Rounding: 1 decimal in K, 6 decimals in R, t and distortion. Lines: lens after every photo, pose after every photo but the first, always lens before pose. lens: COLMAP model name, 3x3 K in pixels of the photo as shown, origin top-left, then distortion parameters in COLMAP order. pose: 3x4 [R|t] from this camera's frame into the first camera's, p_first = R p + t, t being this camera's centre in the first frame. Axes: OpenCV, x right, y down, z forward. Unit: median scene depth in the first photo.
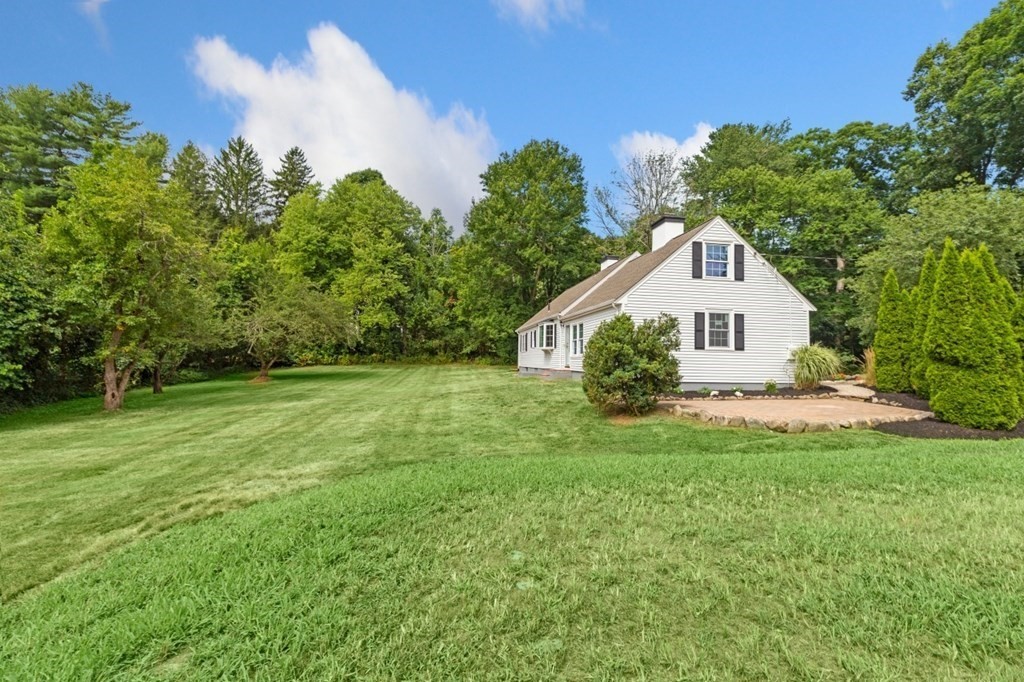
lens RADIAL K [[469.4, 0, 509.7], [0, 469.4, 342.0], [0, 0, 1]] dist [0.011096, -0.000188]
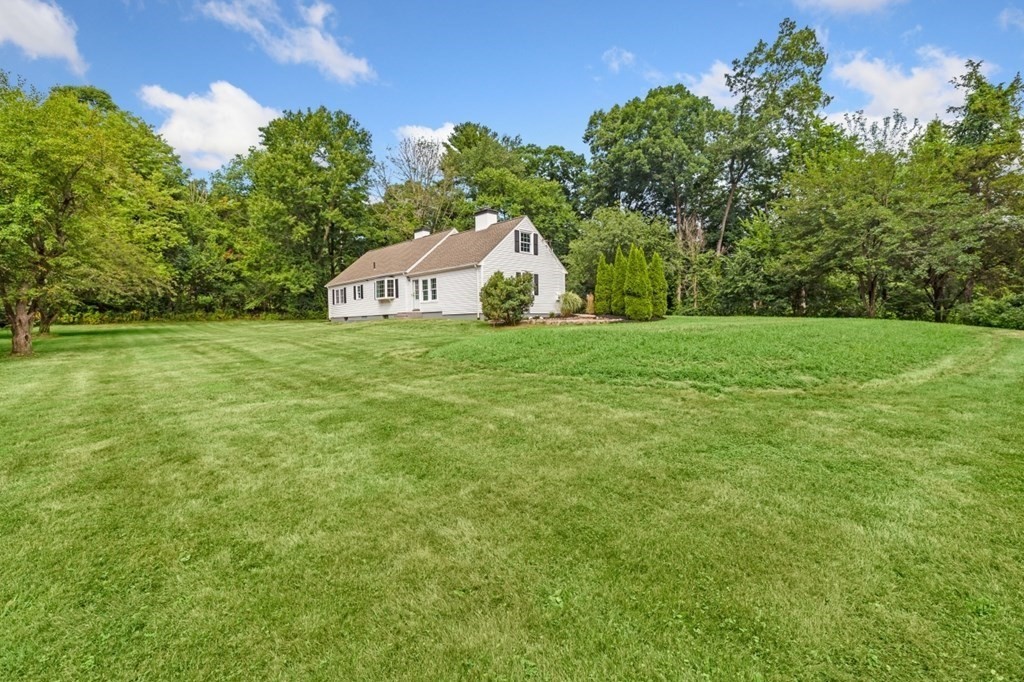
lens RADIAL K [[469.4, 0, 510.8], [0, 469.4, 336.4], [0, 0, 1]] dist [0.011096, -0.000188]
pose [[0.828913, -0.044068, 0.557638, -0.257653], [0.007162, 0.997646, 0.068194, 0.023175], [-0.559331, -0.052533, 0.827278, -0.180026]]
